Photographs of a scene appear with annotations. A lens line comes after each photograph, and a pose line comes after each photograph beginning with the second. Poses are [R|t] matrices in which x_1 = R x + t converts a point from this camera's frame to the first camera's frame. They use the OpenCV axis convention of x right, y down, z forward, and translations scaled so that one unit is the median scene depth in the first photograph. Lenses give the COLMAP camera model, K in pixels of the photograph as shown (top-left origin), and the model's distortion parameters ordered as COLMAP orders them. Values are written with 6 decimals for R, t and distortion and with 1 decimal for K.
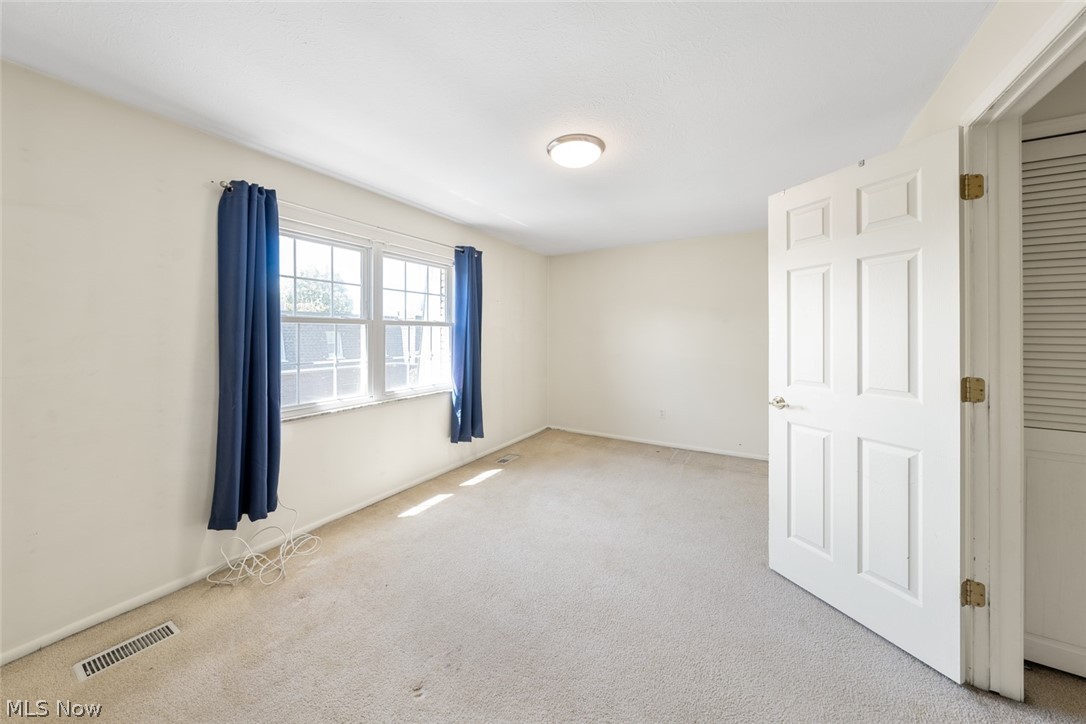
lens RADIAL K [[378.5, 0, 530.7], [0, 378.5, 330.3], [0, 0, 1]] dist [-0.001164, -0.000047]
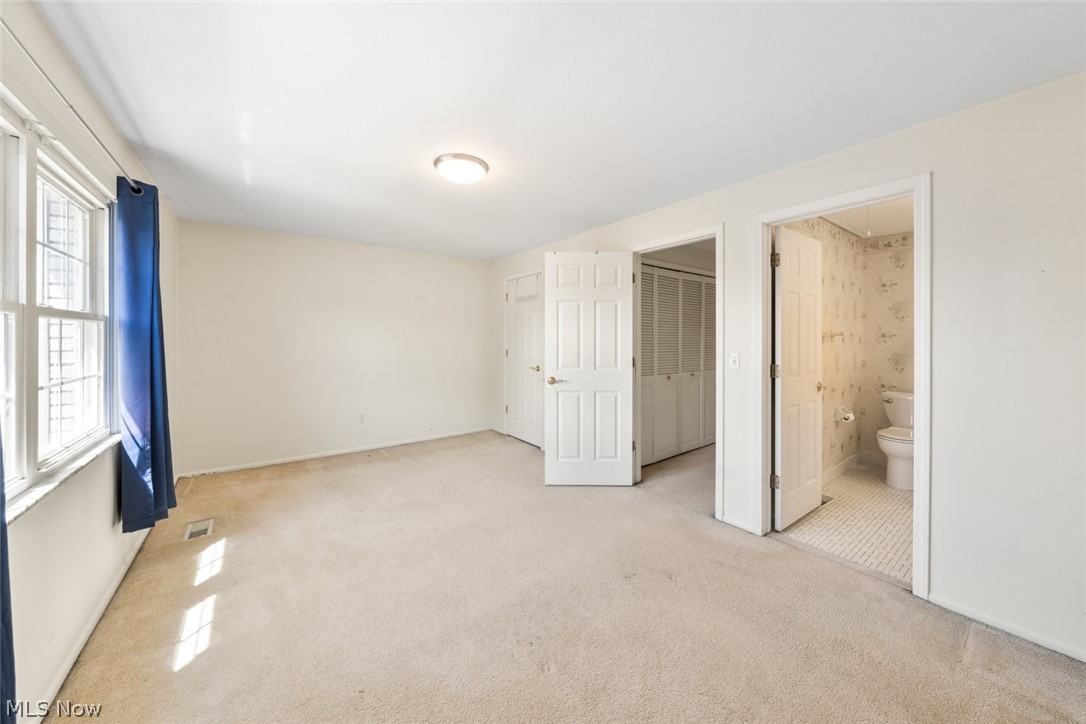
lens RADIAL K [[378.5, 0, 559.3], [0, 378.5, 340.4], [0, 0, 1]] dist [-0.001164, -0.000047]
pose [[0.362715, -0.001542, 0.931899, -0.568642], [-0.016945, 0.999822, 0.008250, 0.002002], [-0.931746, -0.018784, 0.362625, 0.256464]]
